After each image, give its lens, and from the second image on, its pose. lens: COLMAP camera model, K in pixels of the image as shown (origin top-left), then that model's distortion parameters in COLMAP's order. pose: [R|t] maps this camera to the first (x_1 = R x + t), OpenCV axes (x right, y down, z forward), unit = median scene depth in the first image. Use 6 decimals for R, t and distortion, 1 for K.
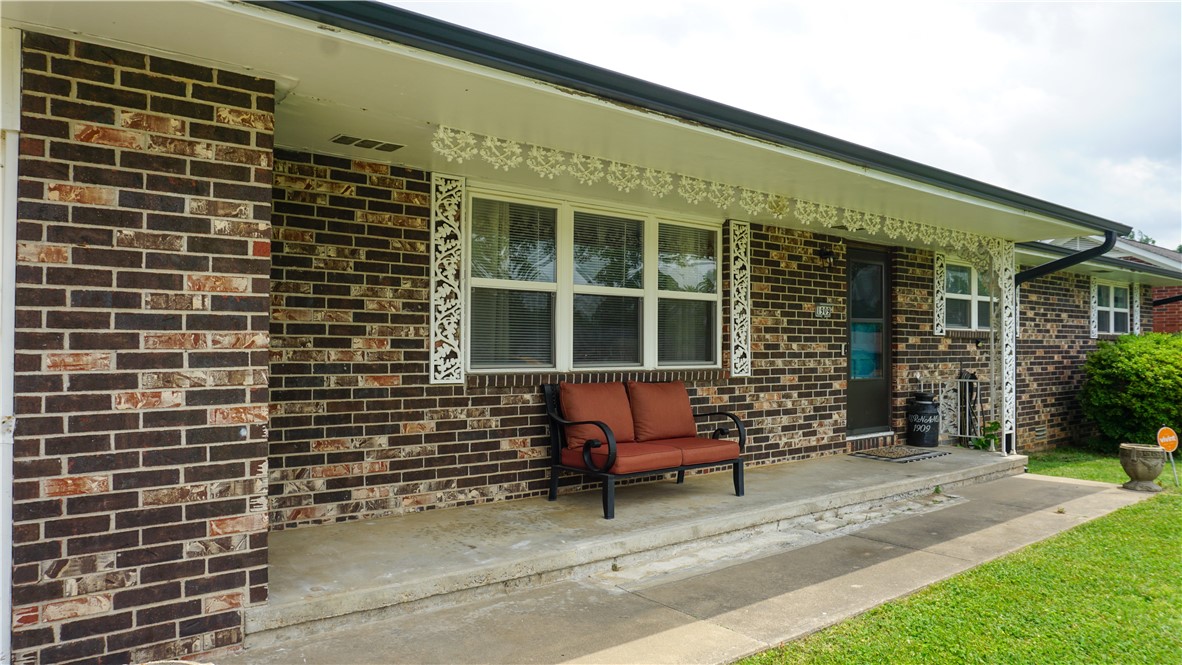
lens RADIAL K [[799.3, 0, 589.1], [0, 799.3, 318.1], [0, 0, 1]] dist [-0.051160, 0.043333]
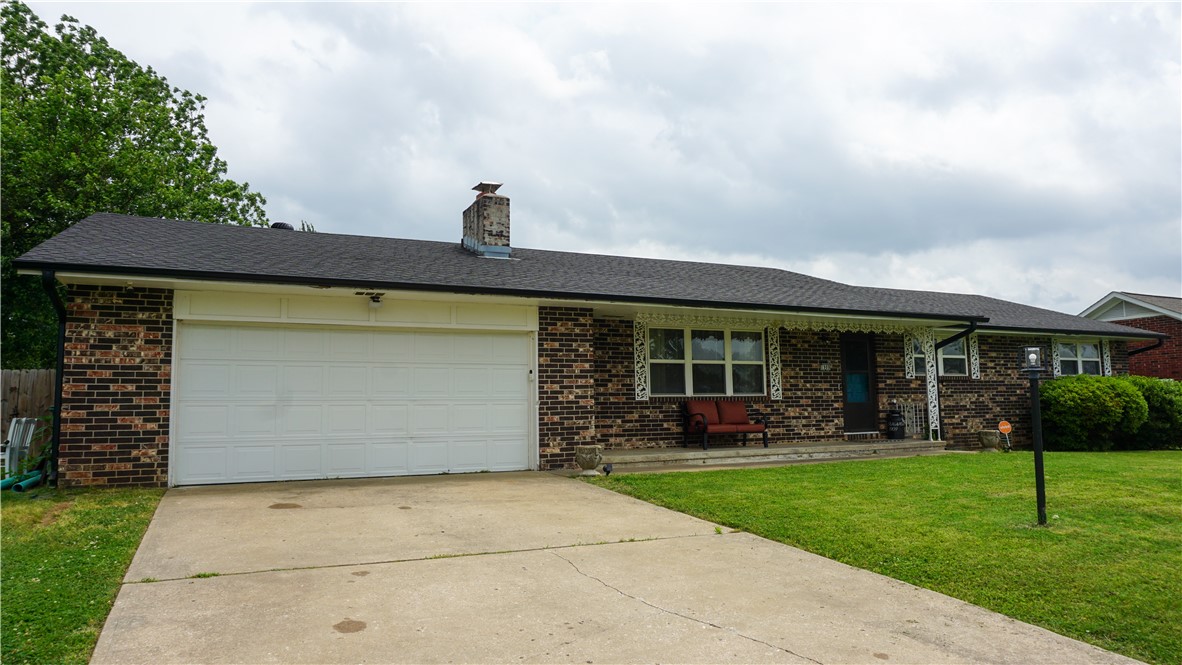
lens RADIAL K [[799.3, 0, 589.1], [0, 799.3, 318.1], [0, 0, 1]] dist [-0.051160, 0.043333]
pose [[0.974738, -0.046574, -0.218441, 0.236664], [0.028370, 0.995913, -0.085748, 0.032706], [0.221542, 0.077385, 0.972075, -1.598524]]
